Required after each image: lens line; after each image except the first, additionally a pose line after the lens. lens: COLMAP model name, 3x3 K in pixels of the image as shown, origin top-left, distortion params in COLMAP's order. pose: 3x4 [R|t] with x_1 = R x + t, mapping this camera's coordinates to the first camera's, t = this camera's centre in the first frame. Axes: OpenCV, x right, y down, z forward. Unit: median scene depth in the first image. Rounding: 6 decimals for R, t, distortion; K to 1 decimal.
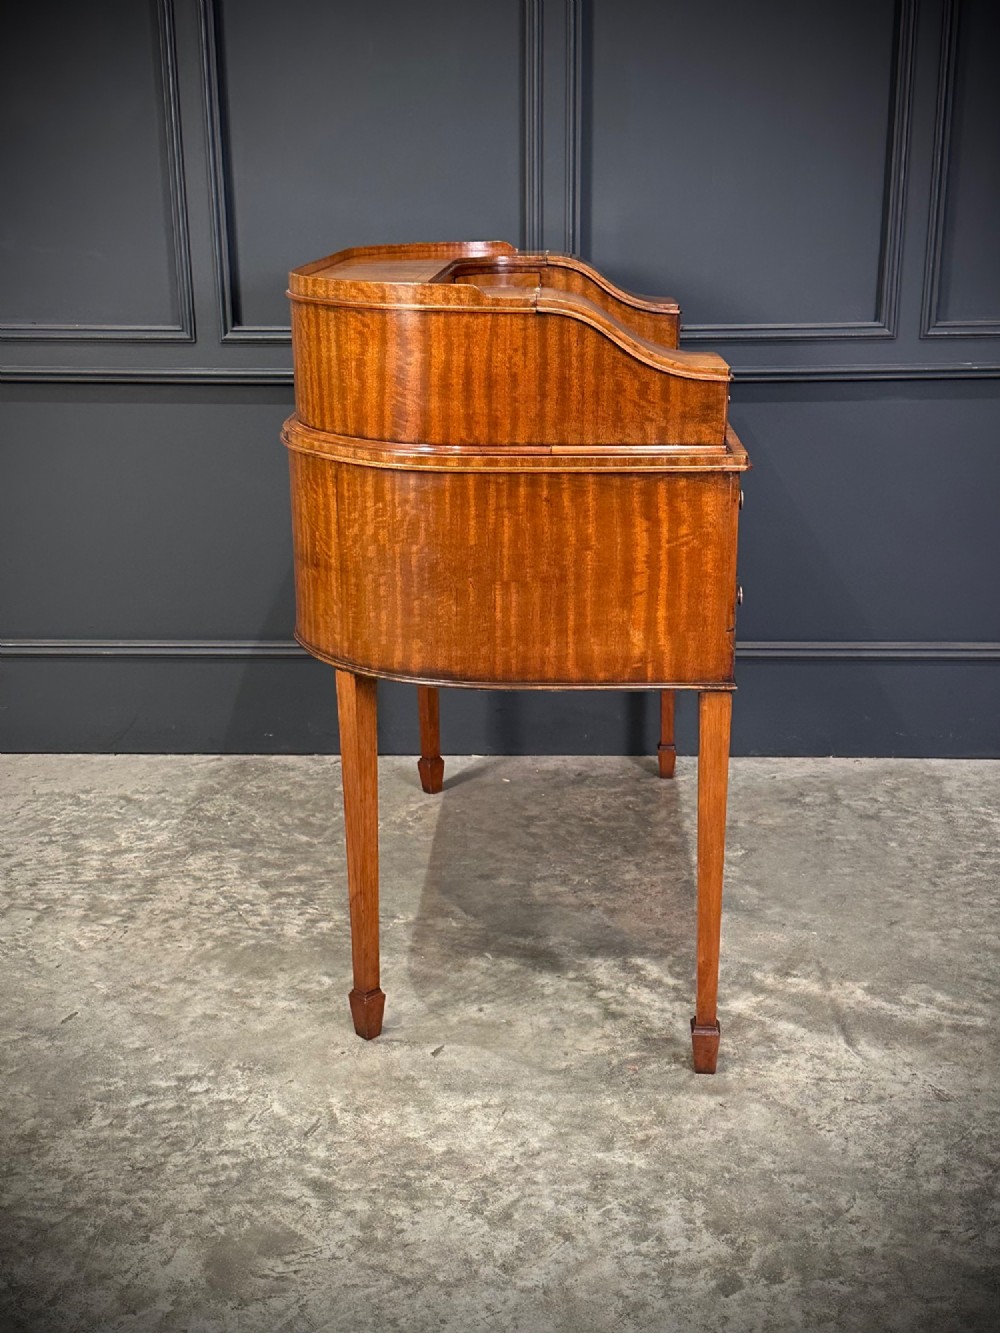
lens RADIAL K [[1643.0, 0, 501.2], [0, 1643.0, 668.5], [0, 0, 1]] dist [0.211971, -0.480487]
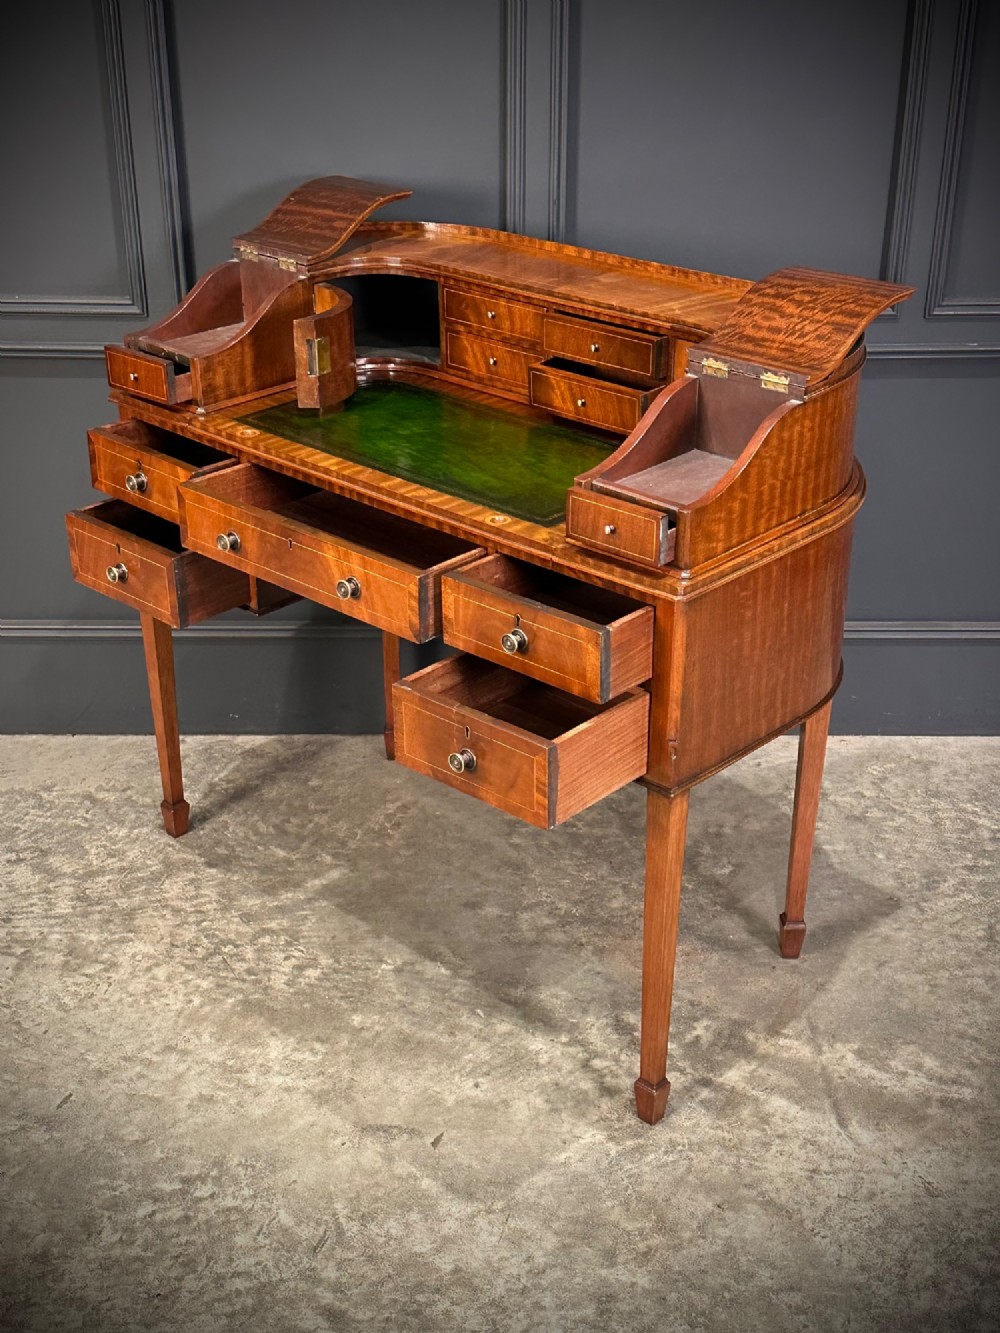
lens RADIAL K [[1780.8, 0, 499.5], [0, 1780.8, 666.1], [0, 0, 1]] dist [0.210387, -0.476056]
pose [[0.999186, -0.008074, 0.039531, -0.038756], [0.001523, 0.986623, 0.163009, -0.217333], [-0.040319, -0.162816, 0.985832, -0.033298]]
